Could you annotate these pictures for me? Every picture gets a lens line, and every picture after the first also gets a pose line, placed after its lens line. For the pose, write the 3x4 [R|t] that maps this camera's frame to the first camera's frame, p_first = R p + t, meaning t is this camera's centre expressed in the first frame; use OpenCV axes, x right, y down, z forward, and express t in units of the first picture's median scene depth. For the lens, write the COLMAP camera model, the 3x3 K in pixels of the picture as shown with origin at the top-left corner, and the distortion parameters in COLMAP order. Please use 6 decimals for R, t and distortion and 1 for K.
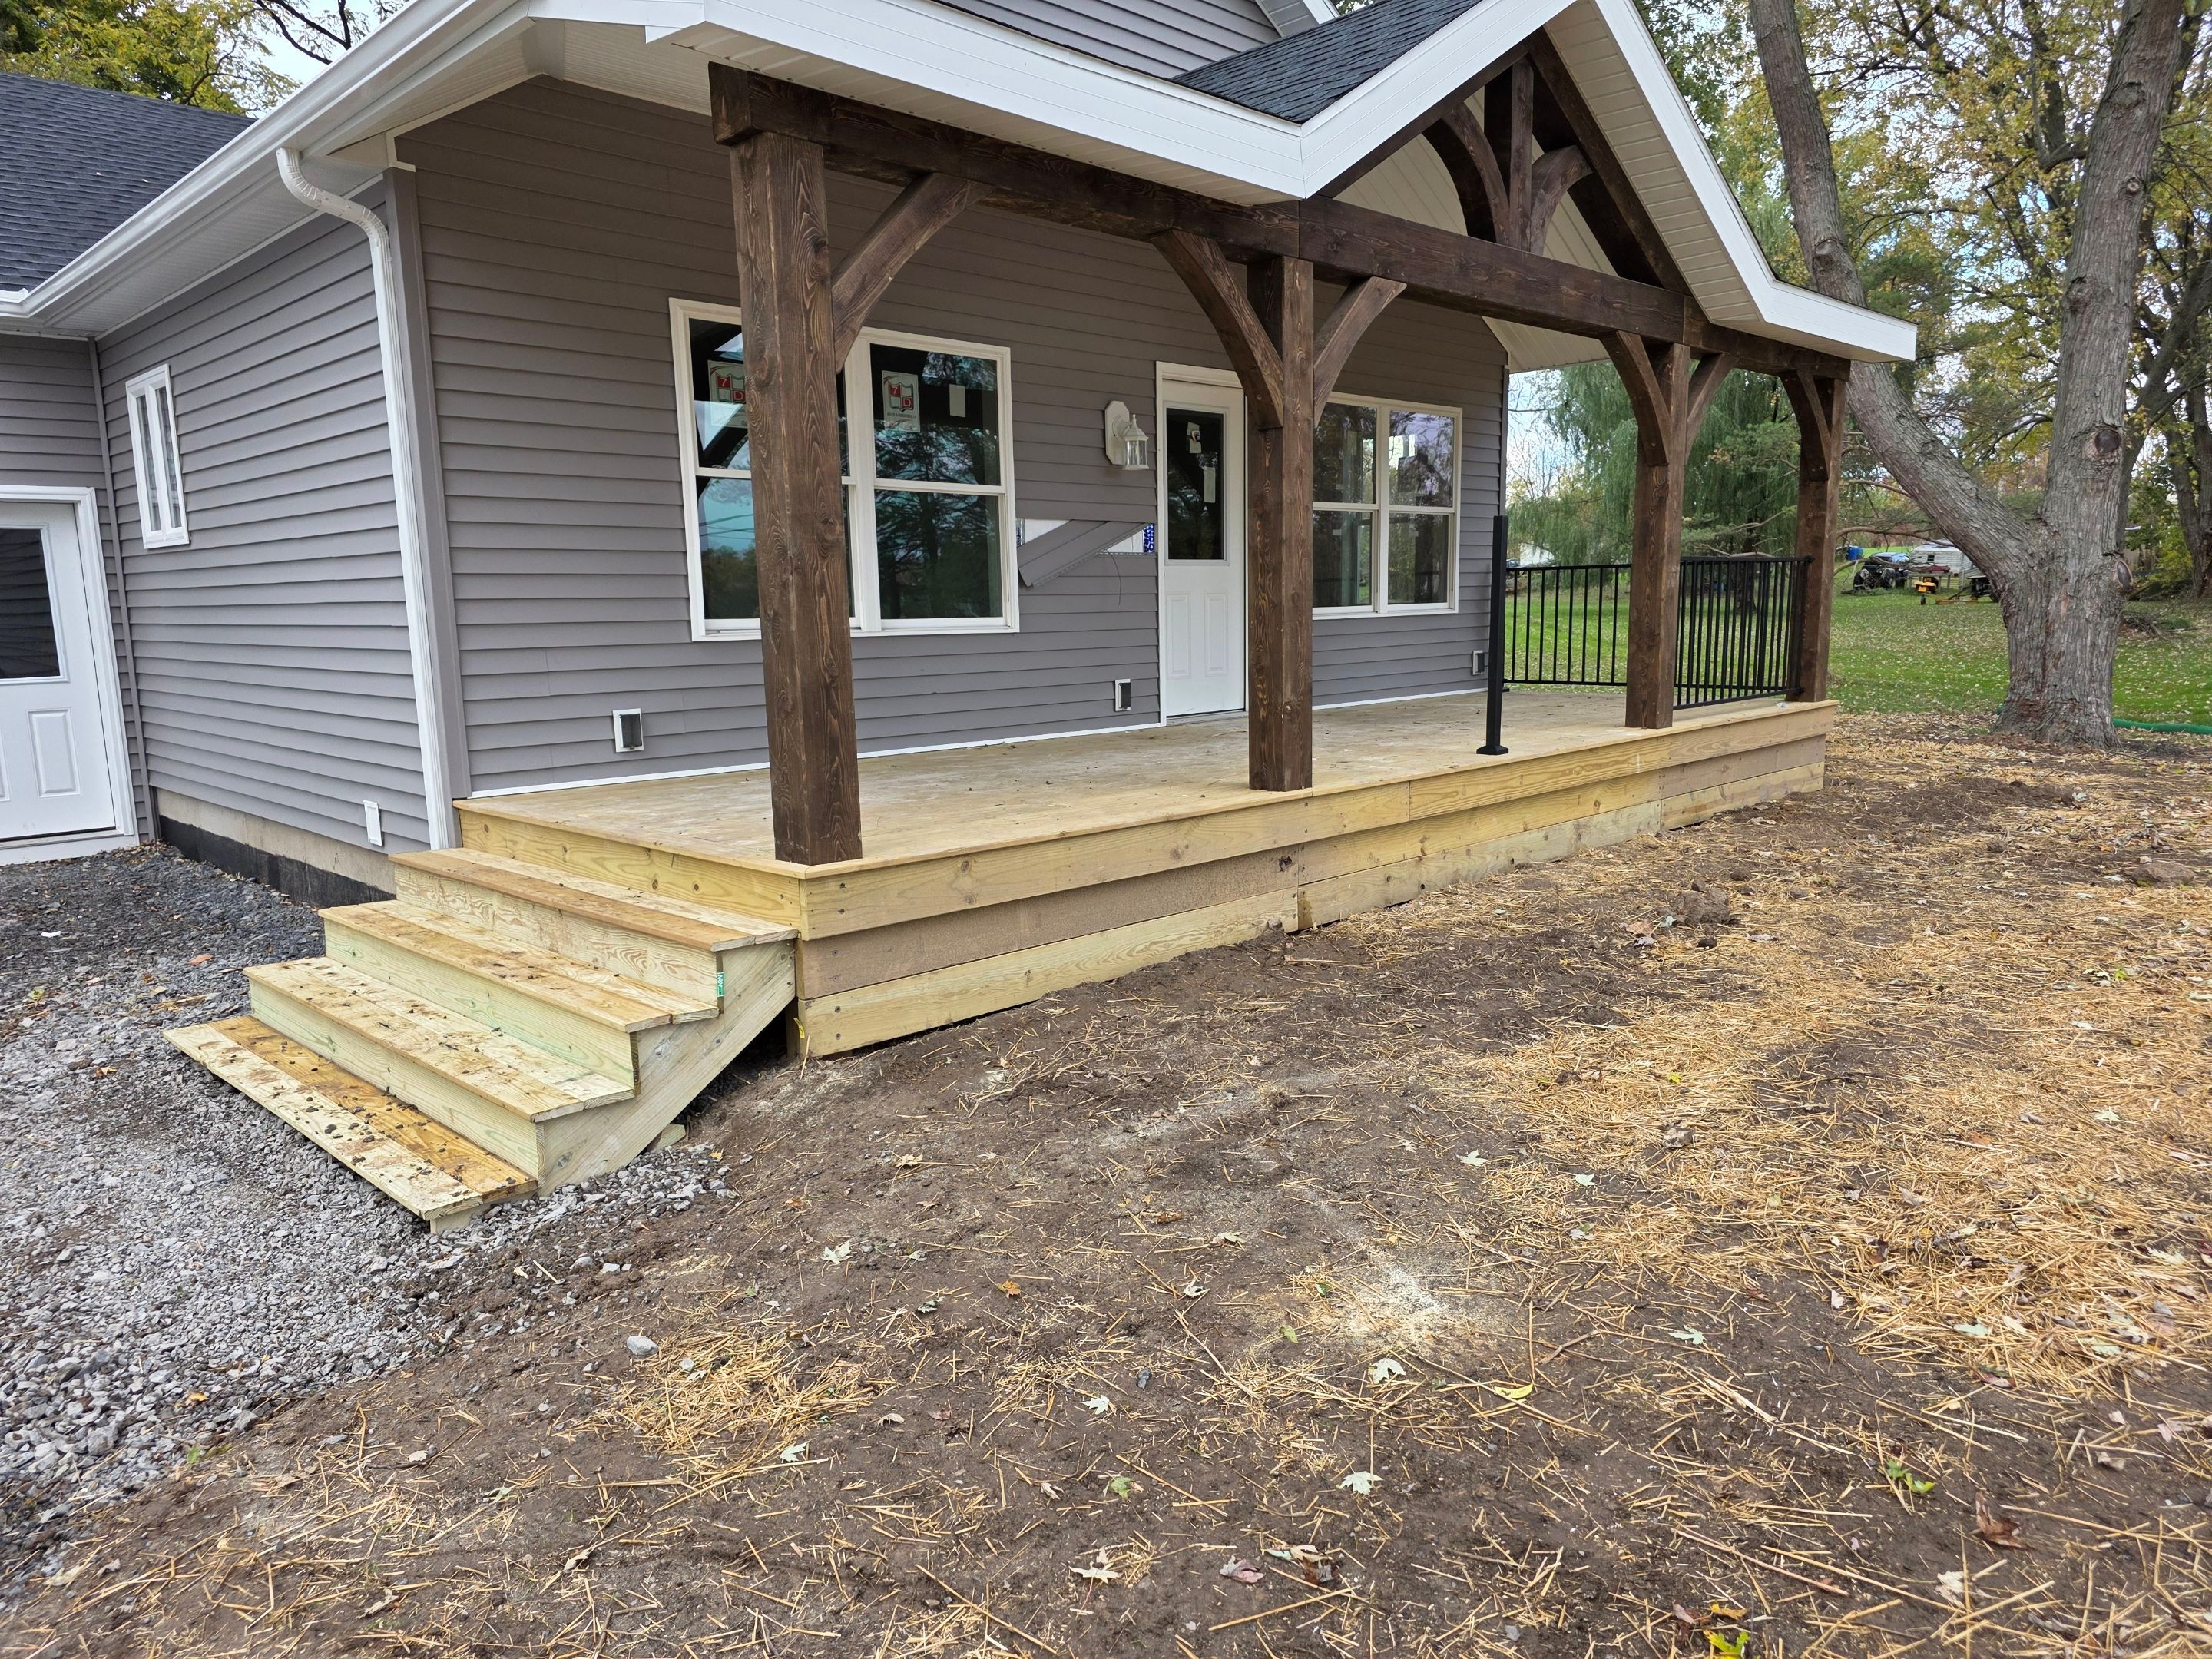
lens RADIAL K [[1457.5, 0, 1106.0], [0, 1457.5, 829.5], [0, 0, 1]] dist [0.002398, 0.003720]
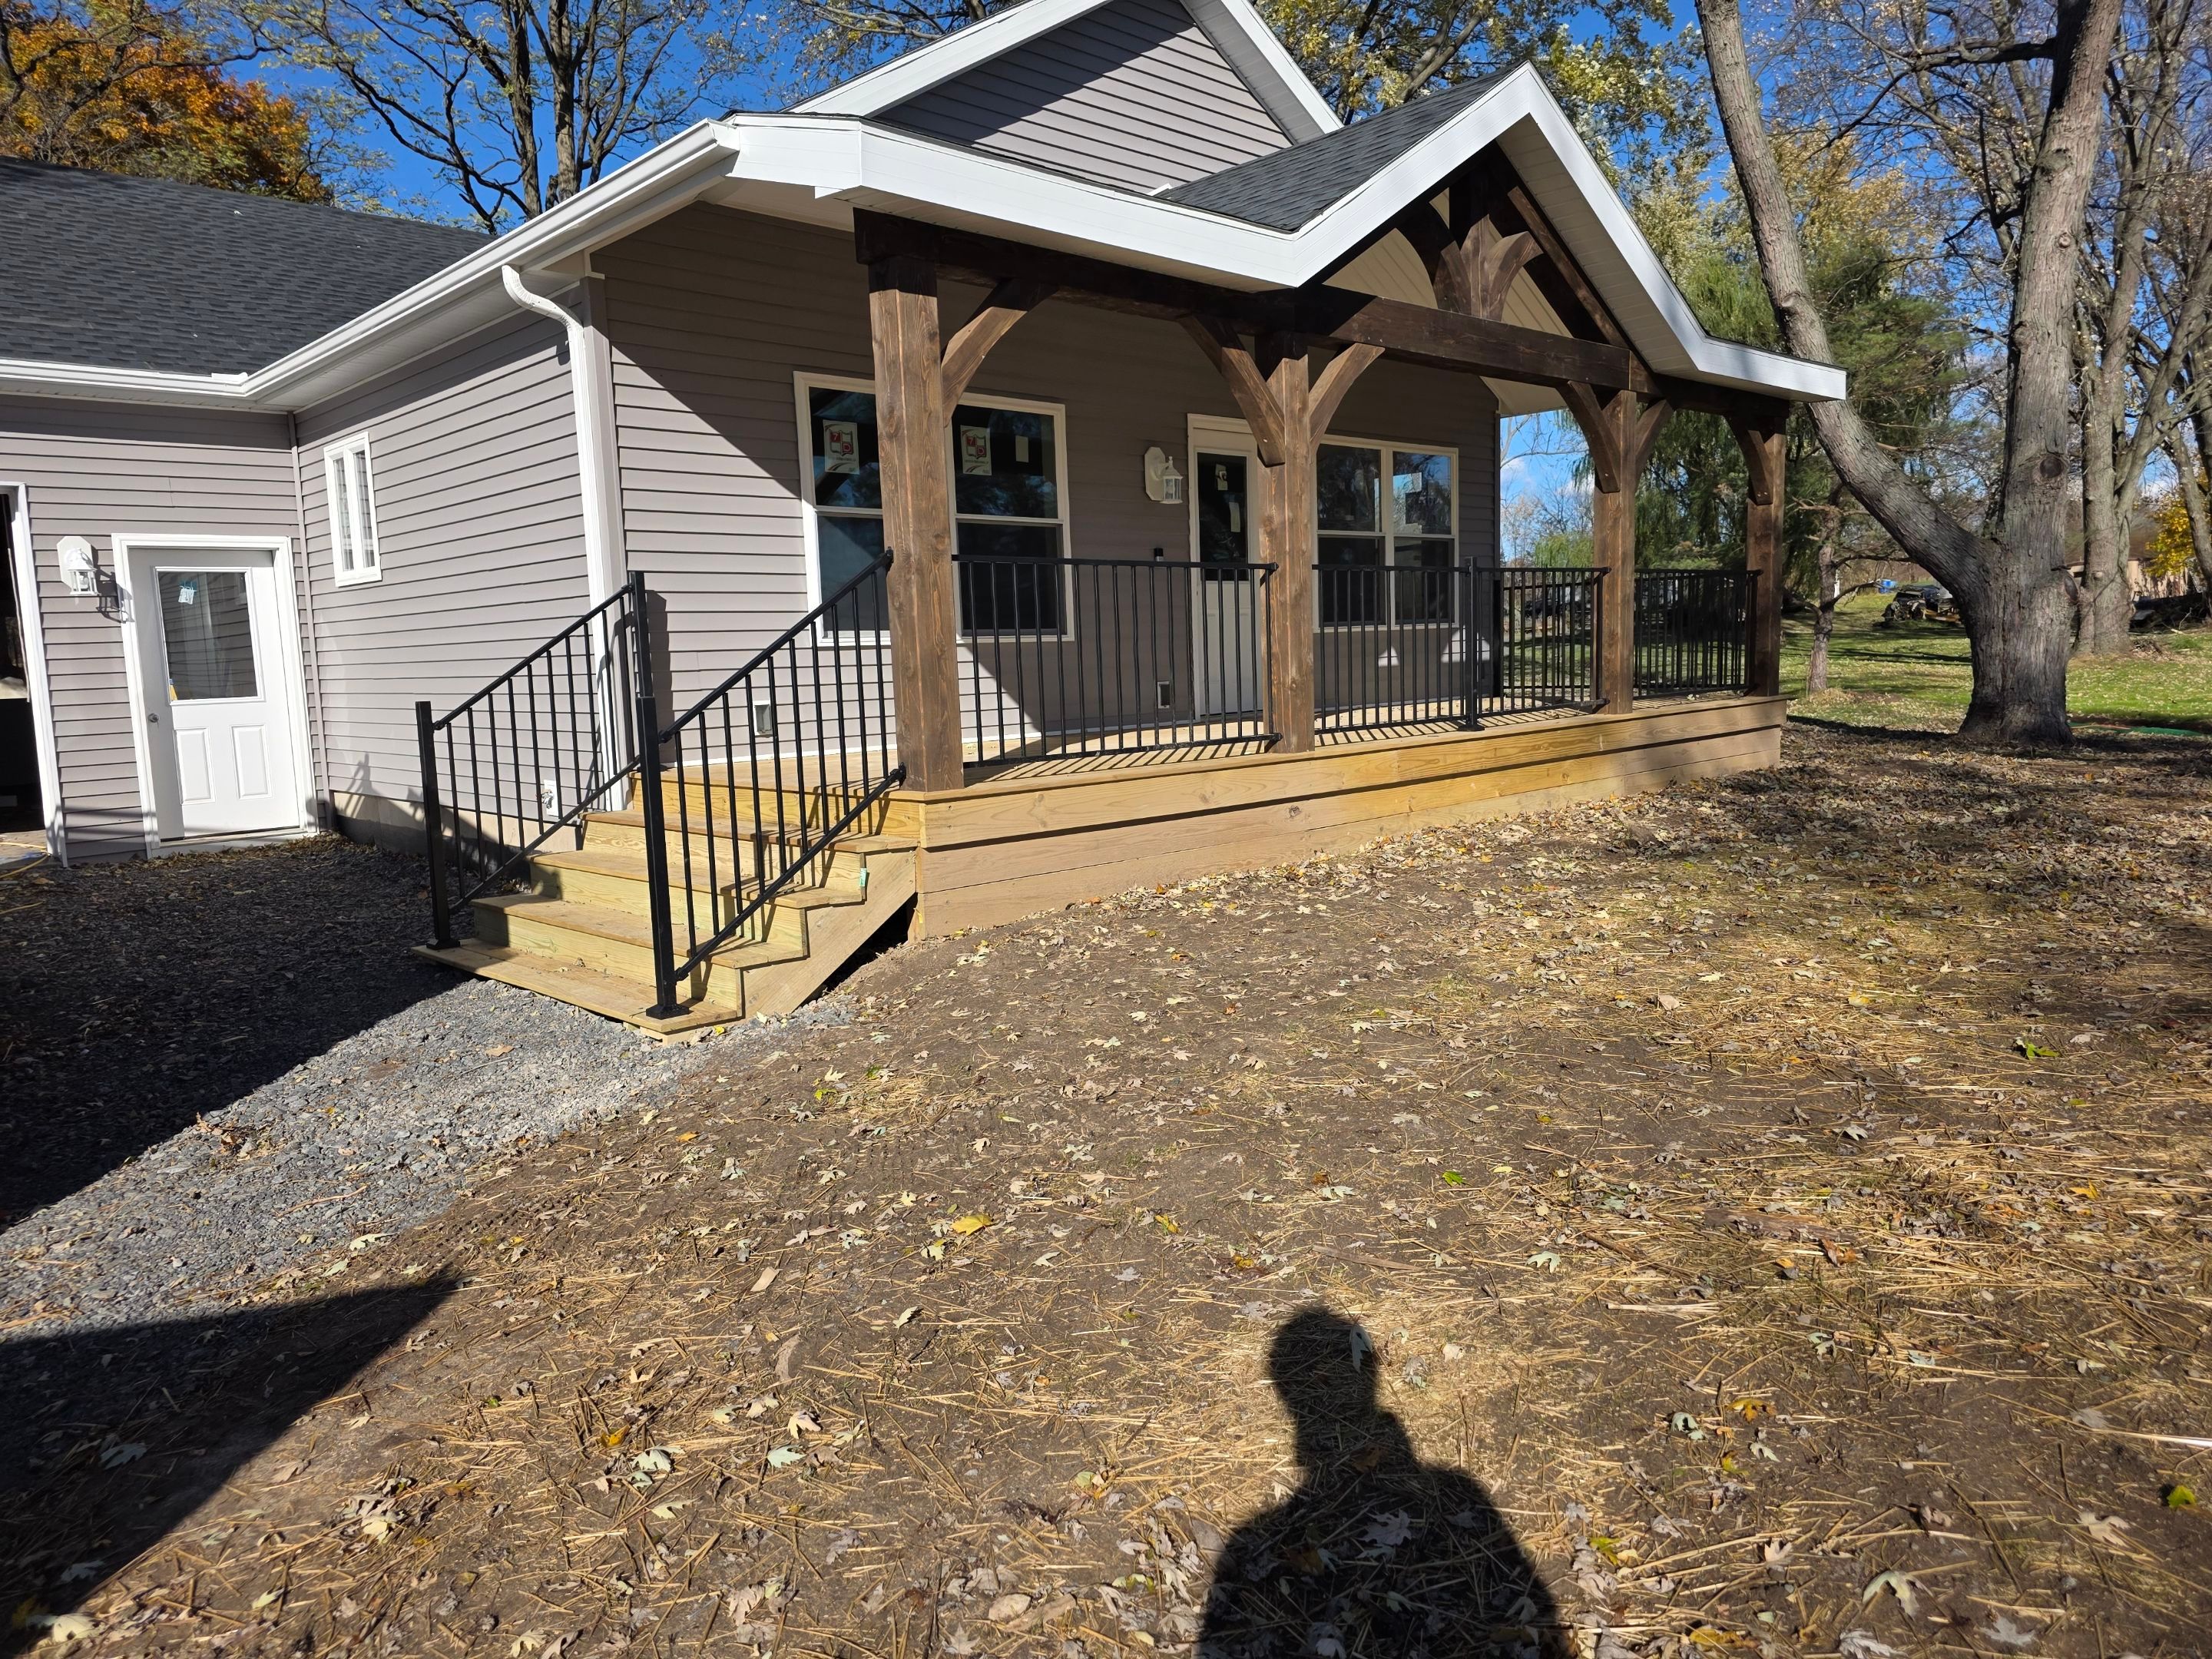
lens RADIAL K [[1457.5, 0, 1106.0], [0, 1457.5, 829.5], [0, 0, 1]] dist [0.002398, 0.003720]
pose [[0.999483, -0.010866, -0.030268, 0.000940], [0.009870, 0.999411, -0.032861, 0.060116], [0.030607, 0.032545, 0.999002, -0.190455]]
